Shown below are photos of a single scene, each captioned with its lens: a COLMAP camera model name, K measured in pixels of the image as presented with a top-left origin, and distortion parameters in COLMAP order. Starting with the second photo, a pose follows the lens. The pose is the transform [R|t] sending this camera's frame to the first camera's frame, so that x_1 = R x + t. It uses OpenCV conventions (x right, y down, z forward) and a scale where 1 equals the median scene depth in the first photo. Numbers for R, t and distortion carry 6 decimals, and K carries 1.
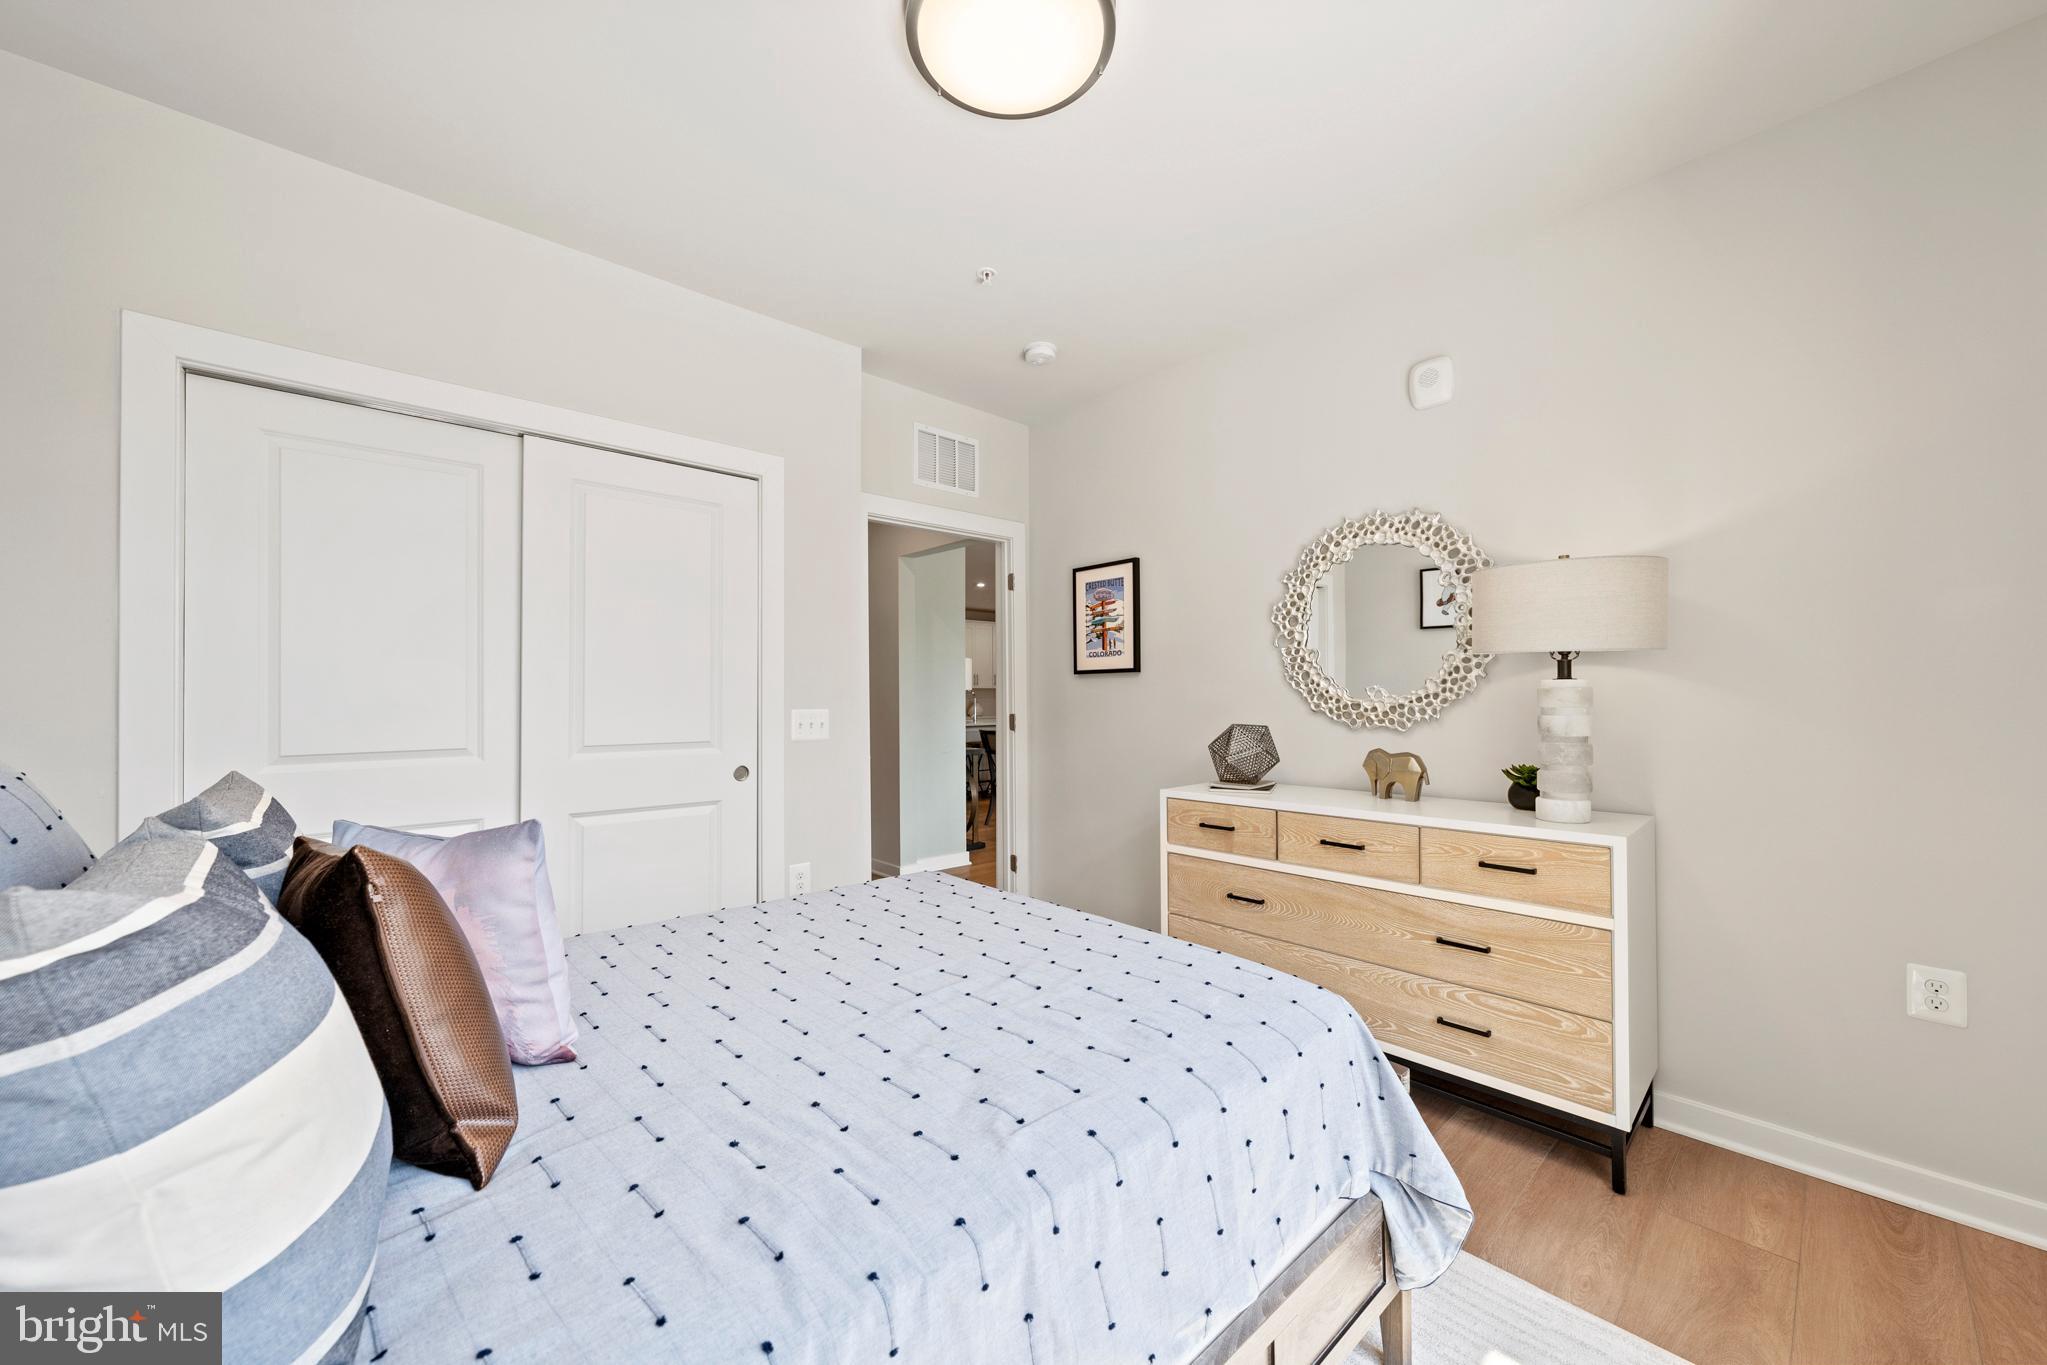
lens RADIAL K [[746.5, 0, 1020.8], [0, 746.5, 684.3], [0, 0, 1]] dist [-0.008231, 0.001625]
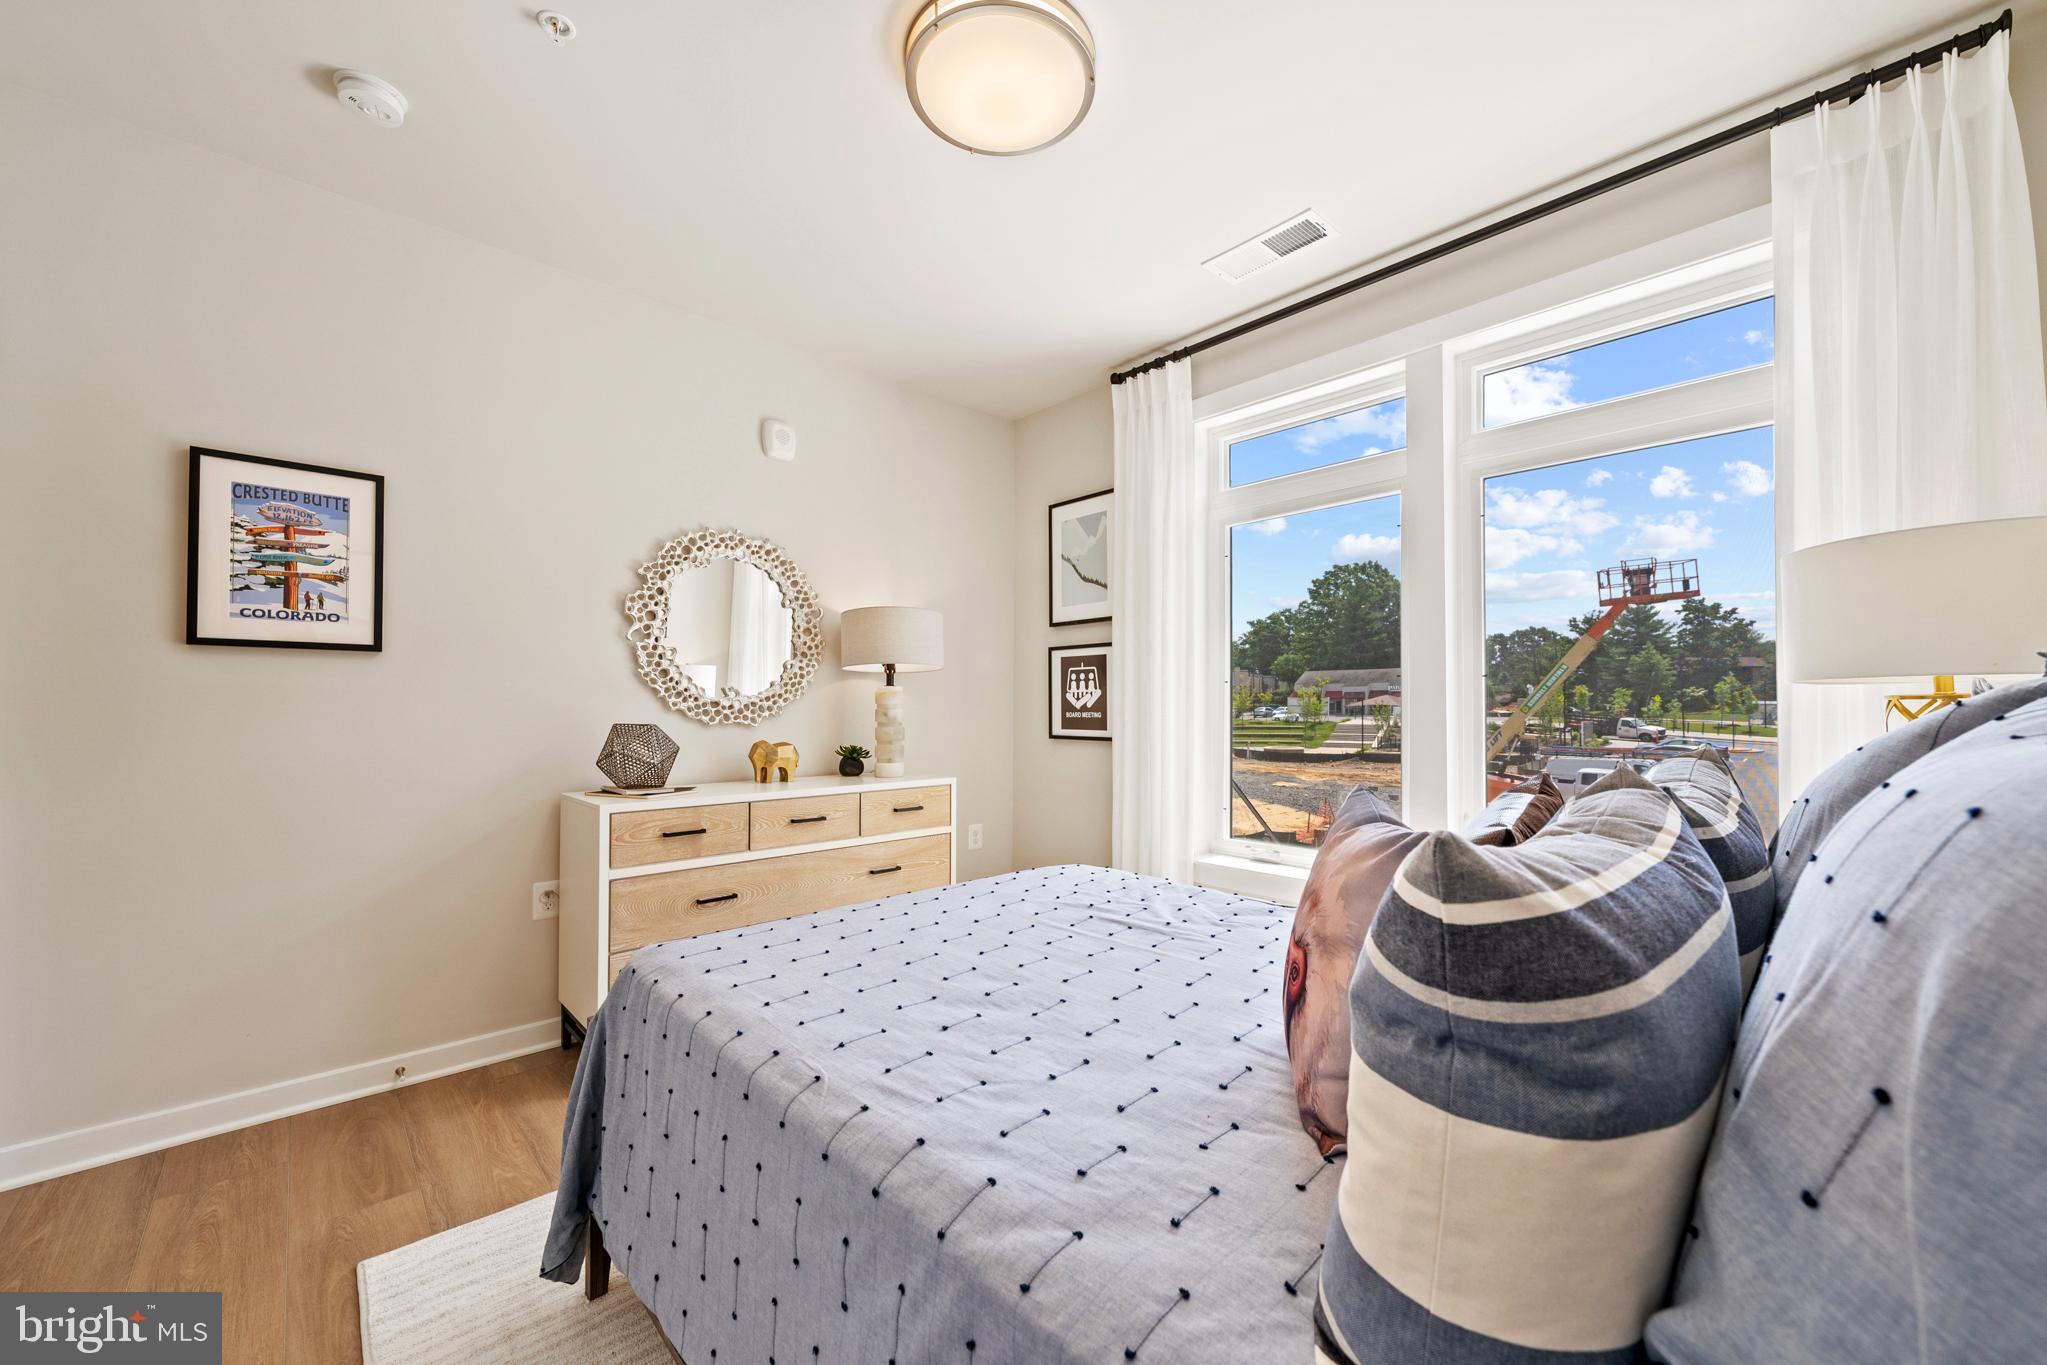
lens RADIAL K [[807.1, 0, 1012.9], [0, 807.1, 683.0], [0, 0, 1]] dist [0.001180, -0.000131]
pose [[-0.025129, 0.034337, 0.999094, -0.701476], [-0.023101, 0.999123, -0.034919, 0.028434], [-0.999417, -0.023958, -0.024314, 0.578363]]
